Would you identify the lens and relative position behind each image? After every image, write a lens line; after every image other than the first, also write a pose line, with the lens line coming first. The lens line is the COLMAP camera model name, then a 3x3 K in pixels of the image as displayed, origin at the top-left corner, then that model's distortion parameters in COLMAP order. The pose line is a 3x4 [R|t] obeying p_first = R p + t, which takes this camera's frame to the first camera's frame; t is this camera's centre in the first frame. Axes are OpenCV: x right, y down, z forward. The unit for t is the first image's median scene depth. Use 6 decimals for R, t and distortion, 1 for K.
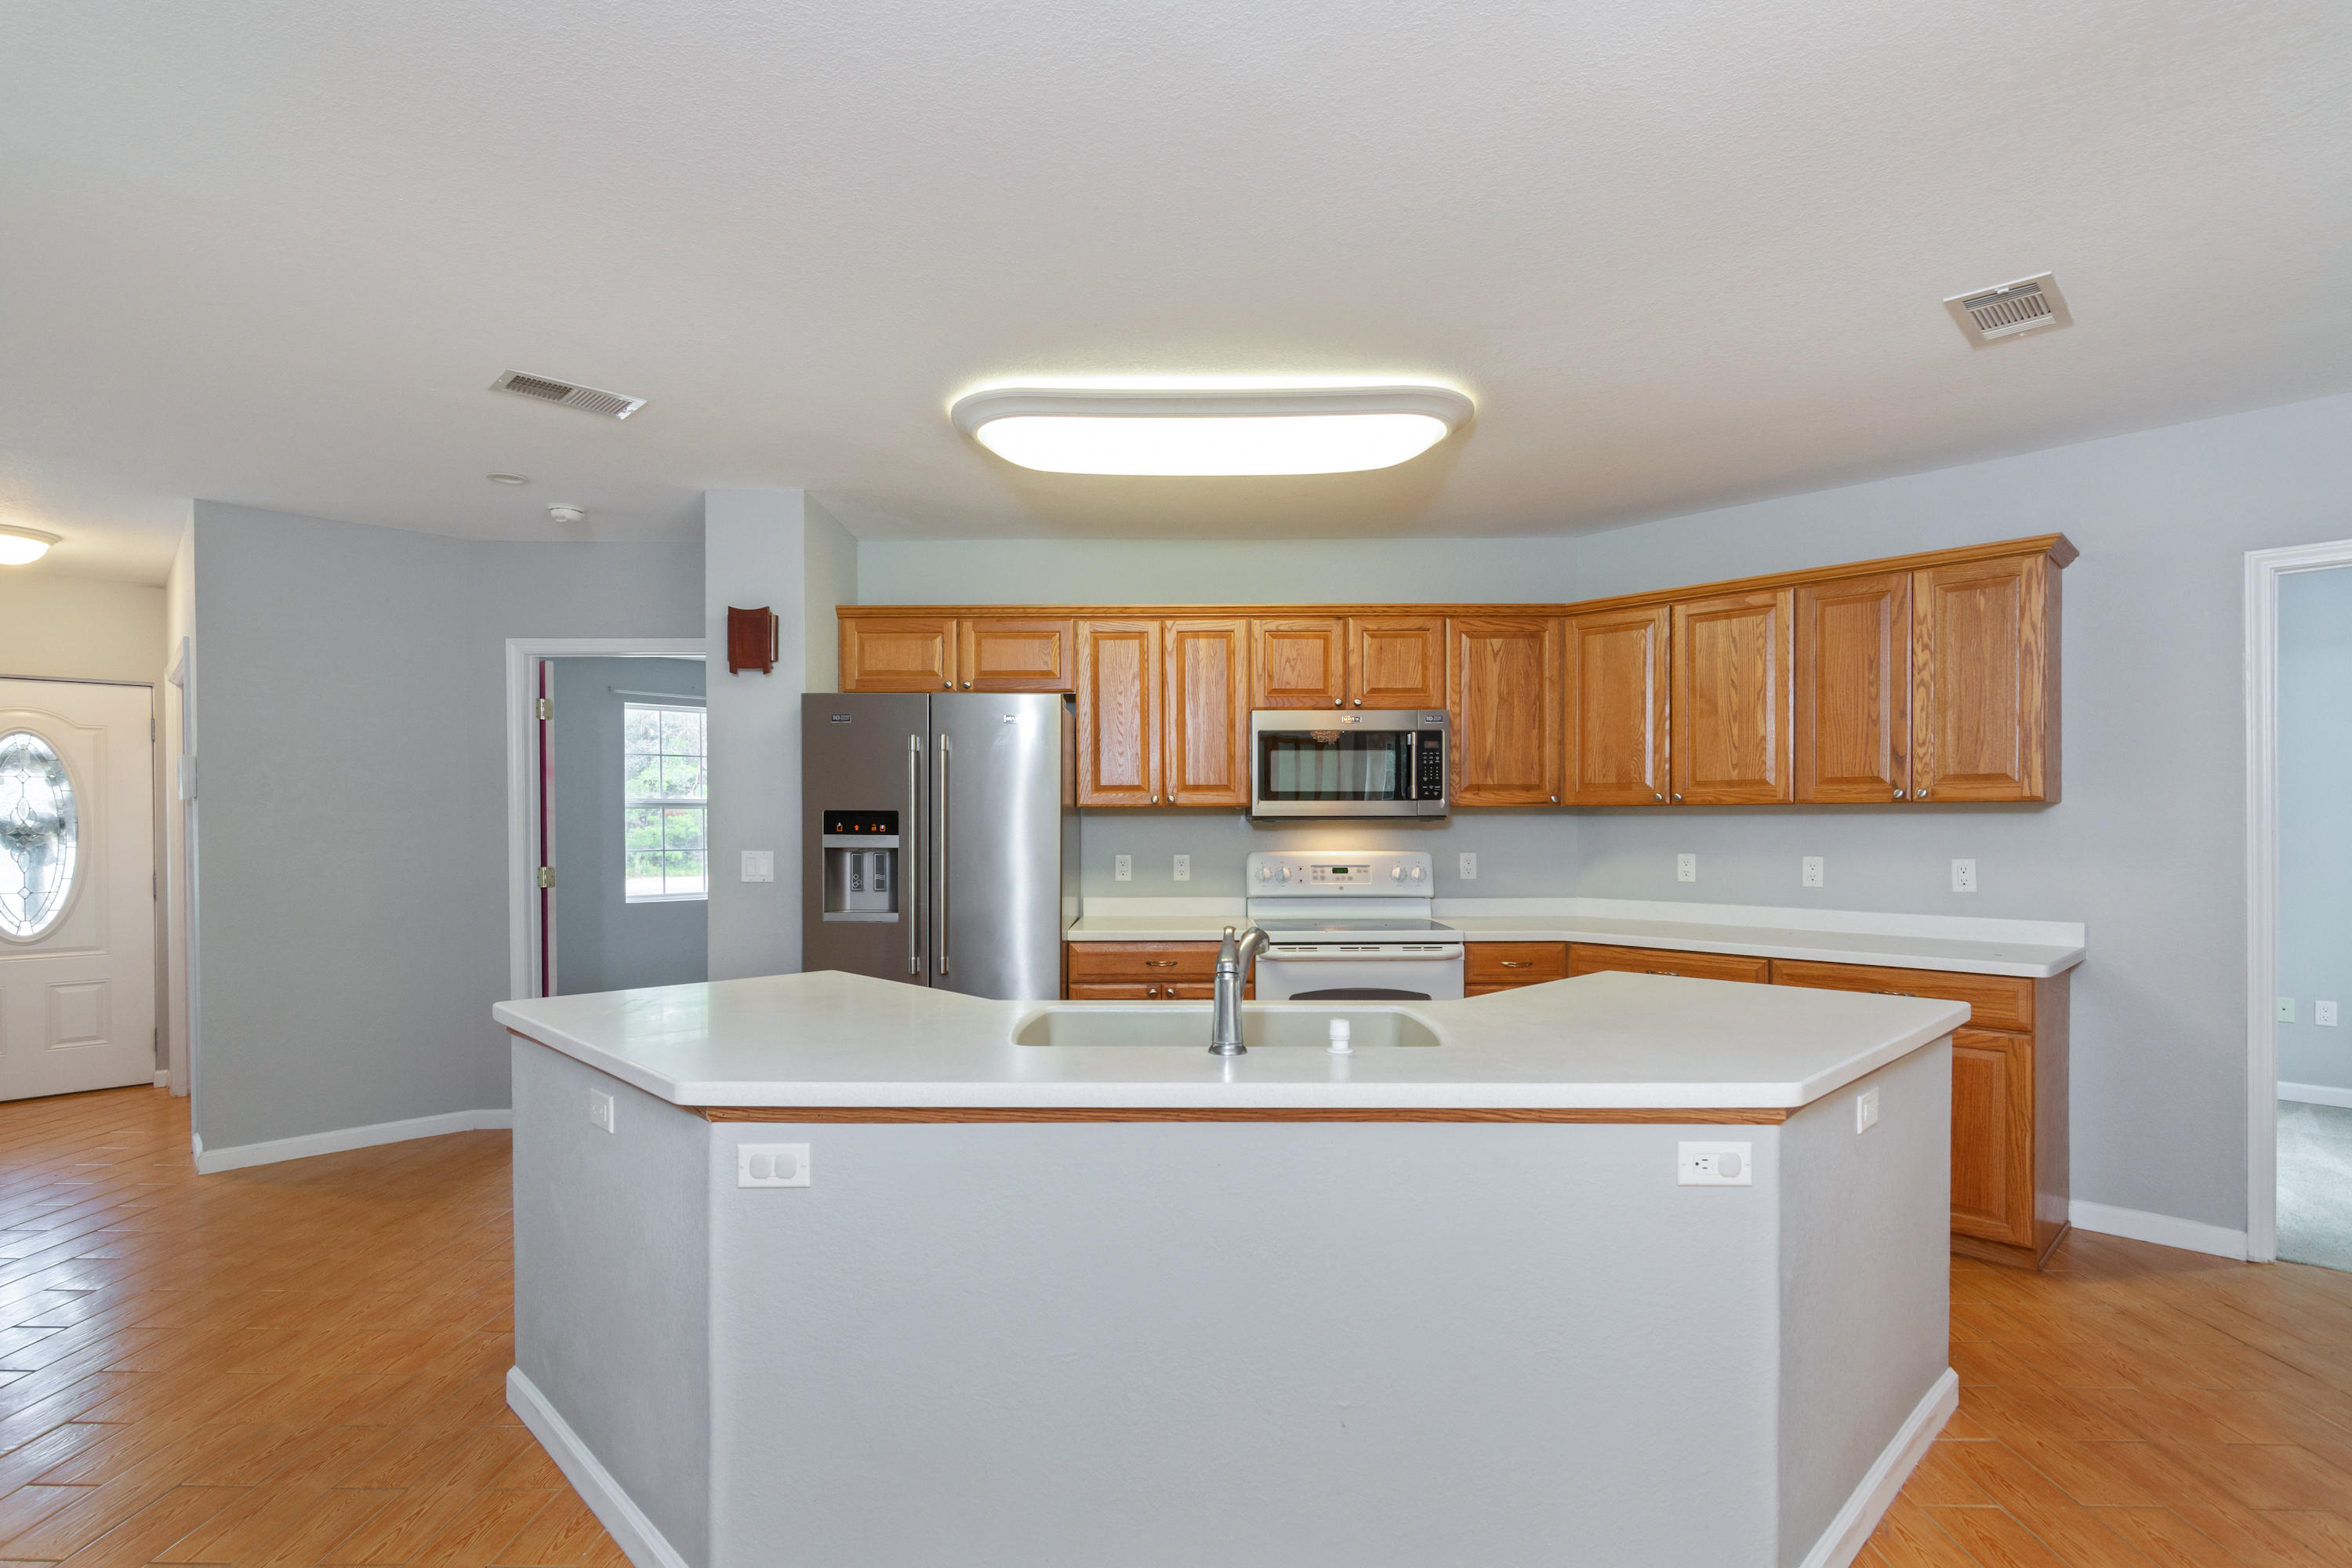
lens RADIAL K [[1147.8, 0, 1173.4], [0, 1147.8, 835.8], [0, 0, 1]] dist [0.002998, 0.000569]
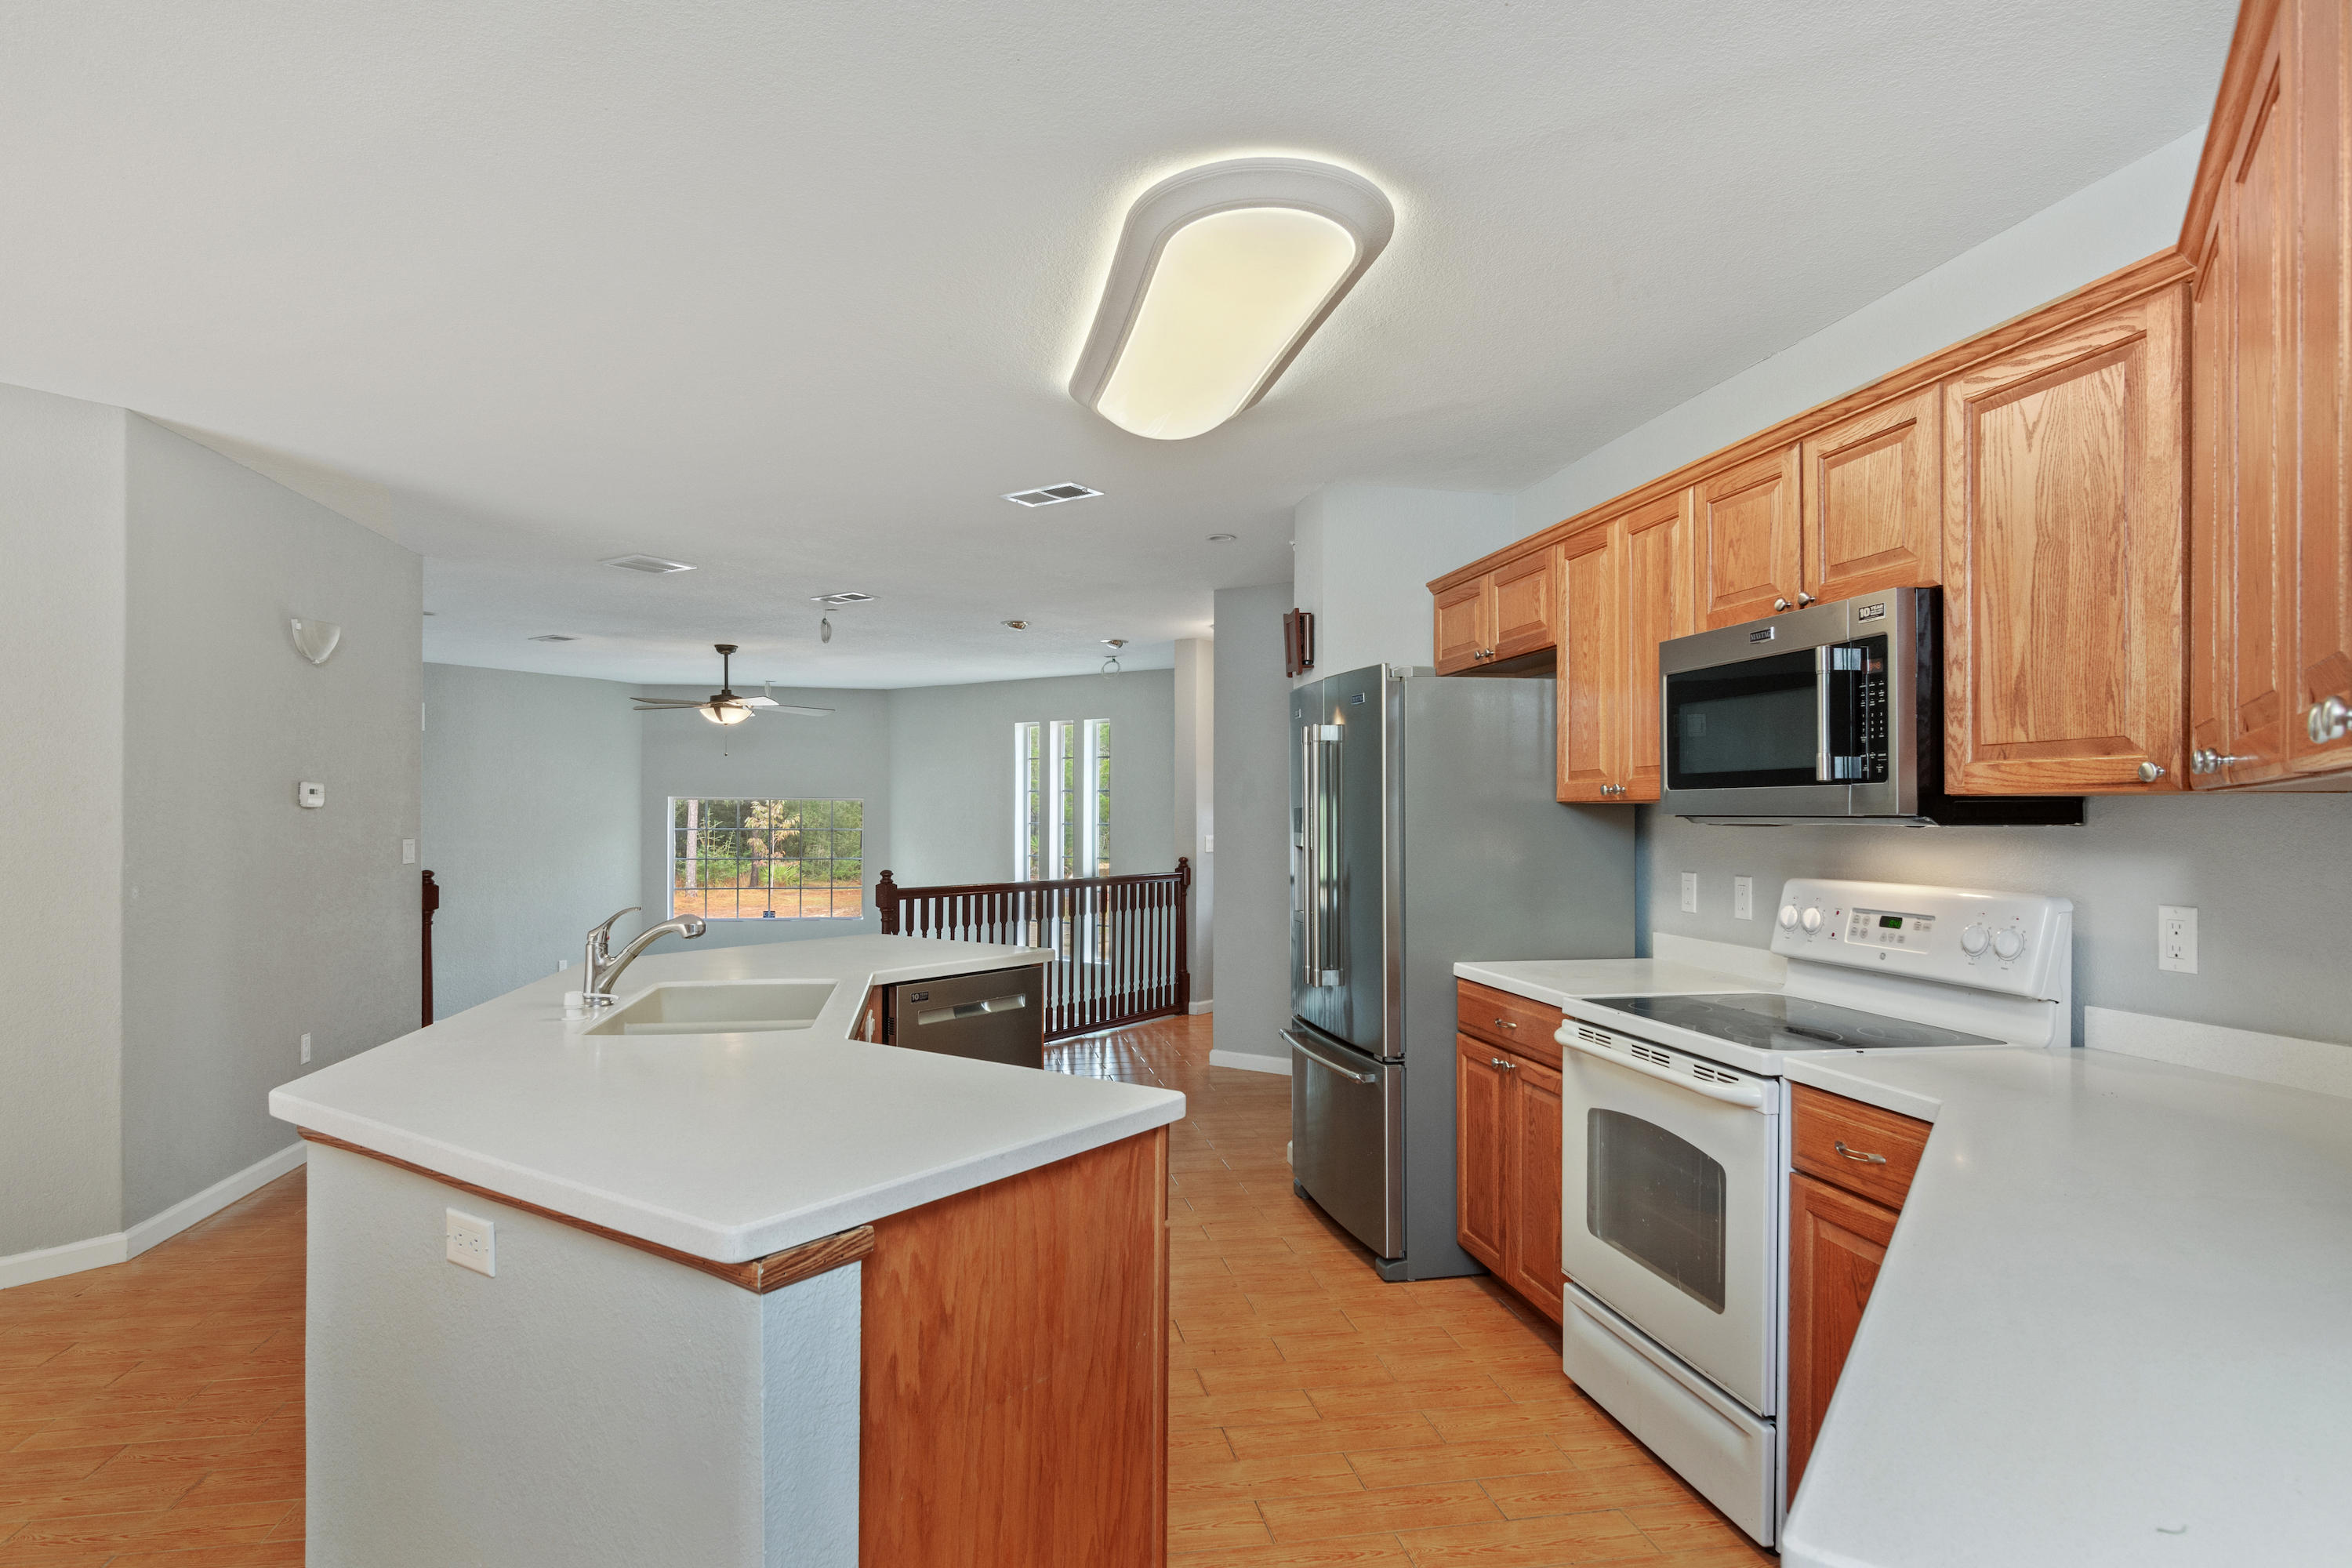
lens RADIAL K [[1299.8, 0, 1178.0], [0, 1299.8, 816.0], [0, 0, 1]] dist [-0.002932, 0.002489]
pose [[0.207327, 0.004370, -0.978262, 0.678658], [-0.014652, 0.999892, 0.001361, -0.013800], [0.978162, 0.014051, 0.207369, 0.598550]]
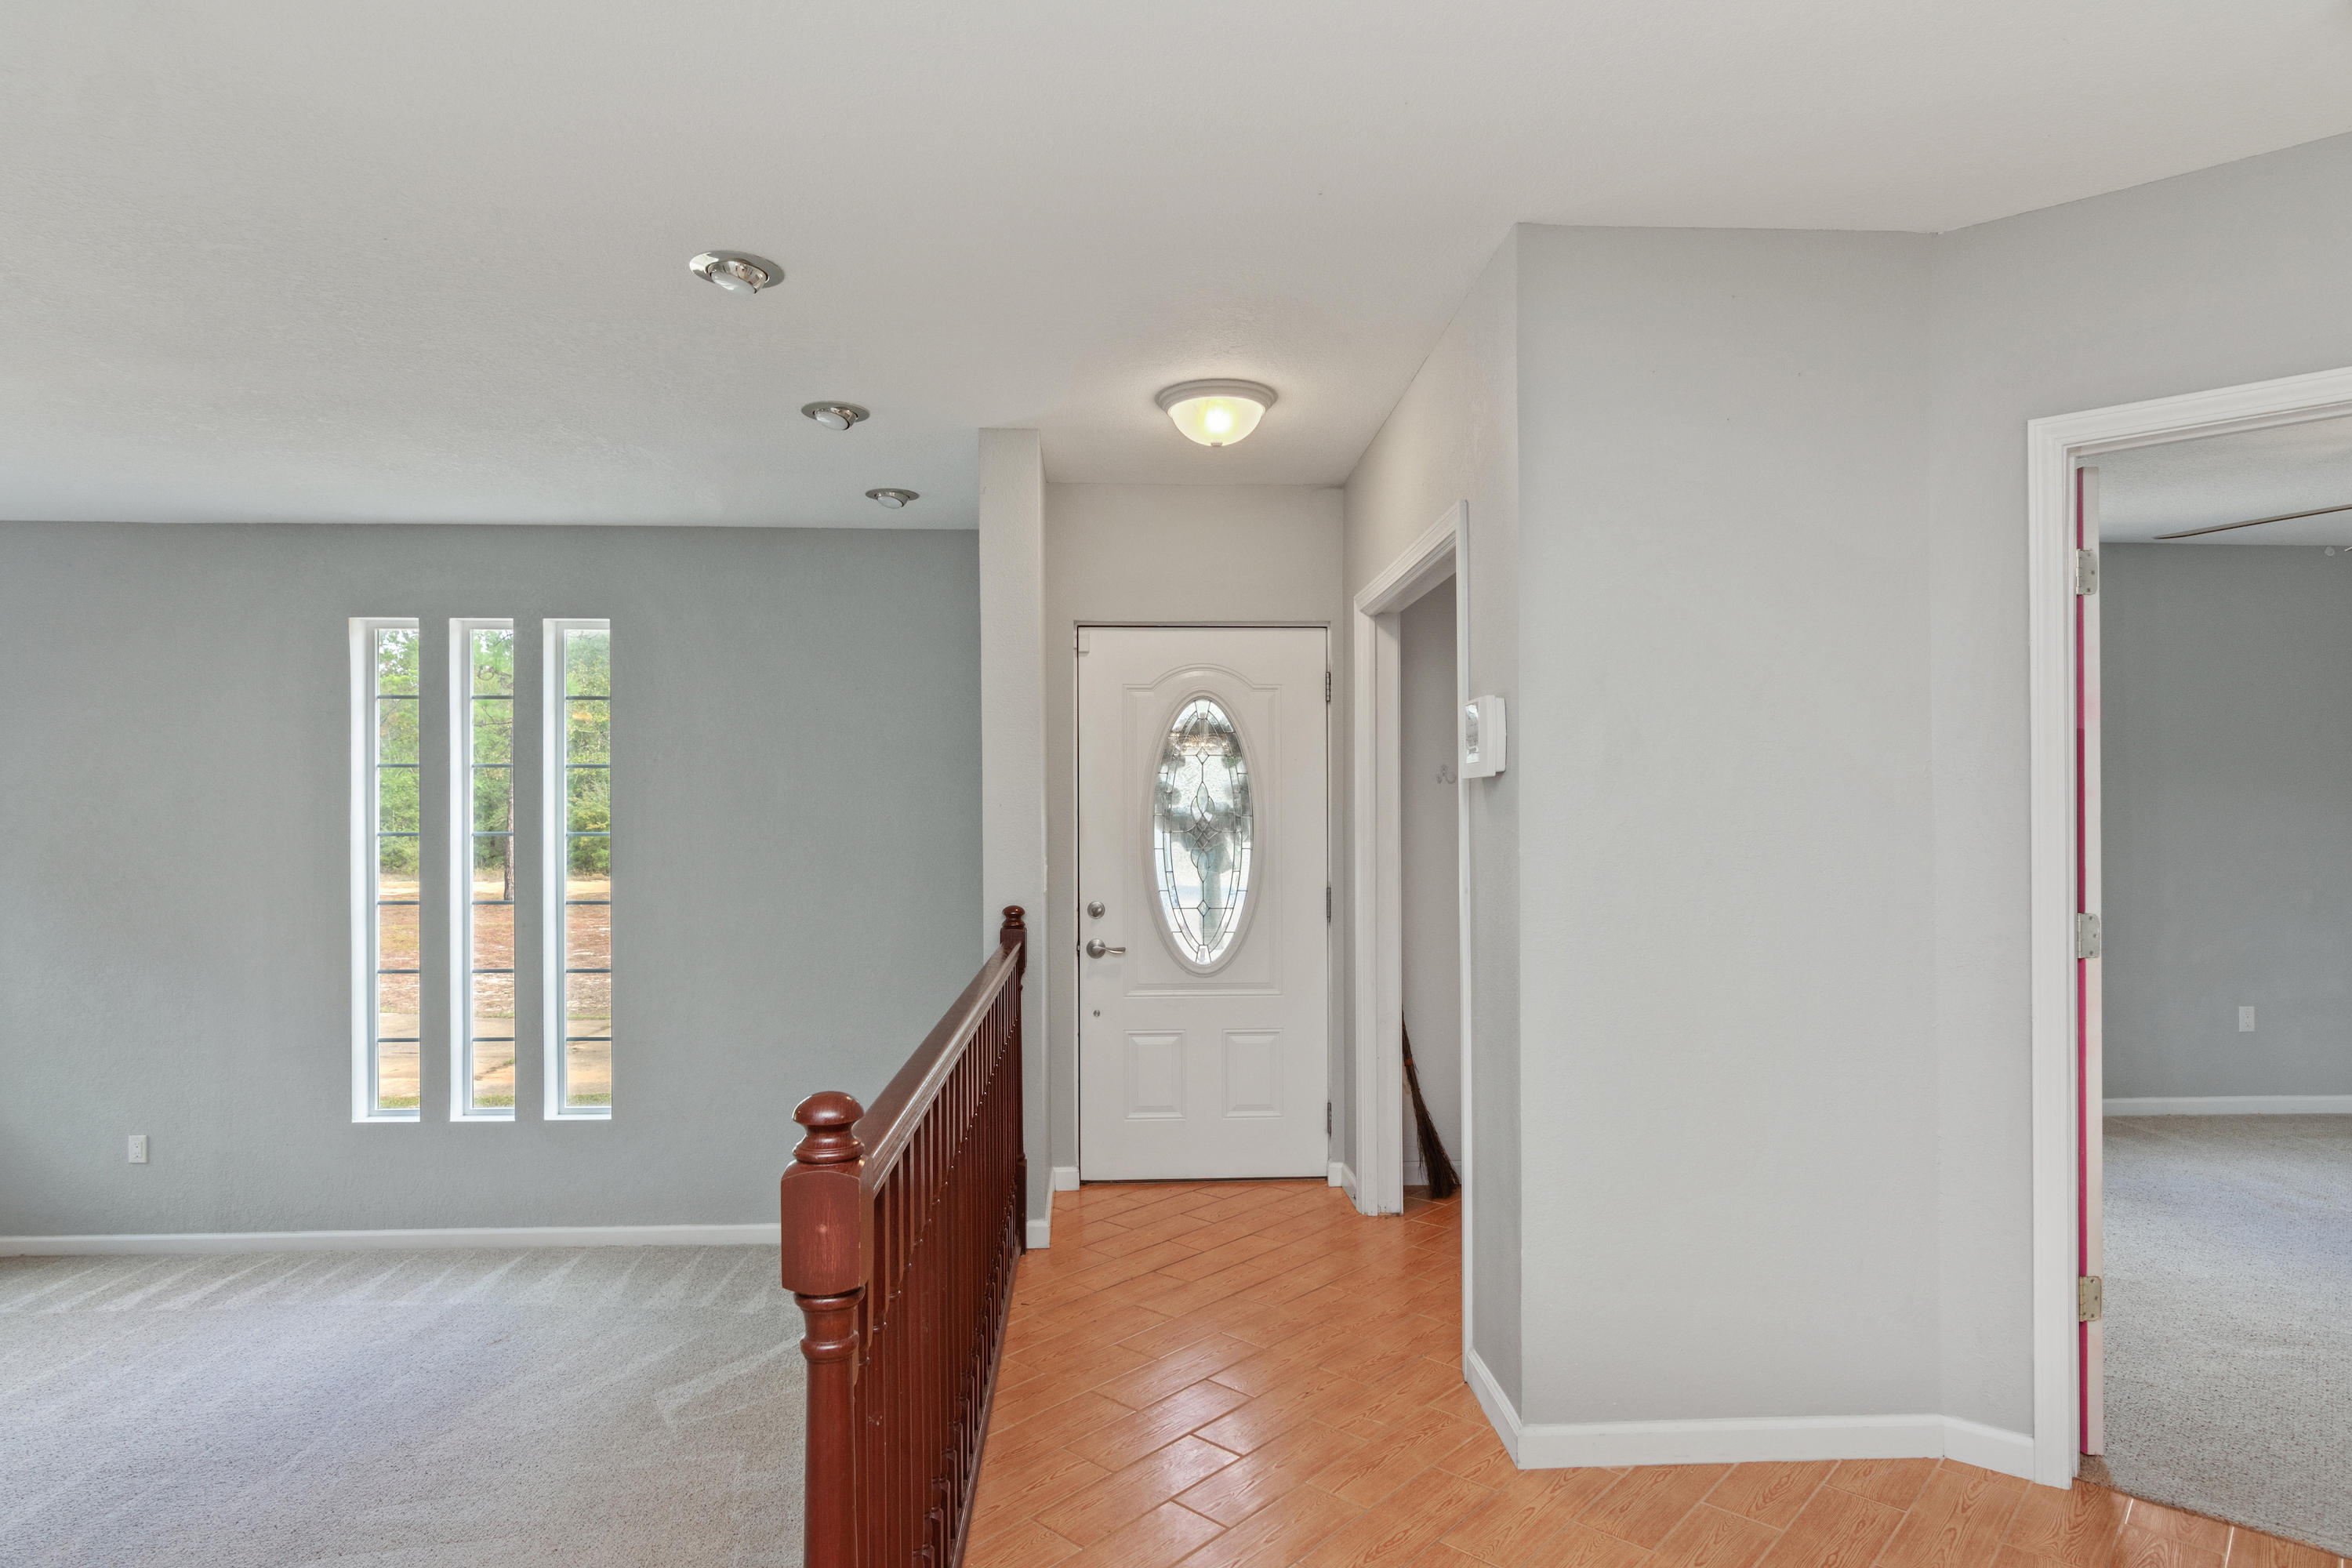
lens RADIAL K [[1299.8, 0, 1178.0], [0, 1299.8, 816.0], [0, 0, 1]] dist [-0.002932, 0.002489]
pose [[0.756936, 0.002923, -0.653483, -0.546976], [-0.007623, 0.999961, -0.004357, -0.008995], [0.653445, 0.008280, 0.756929, 0.413606]]
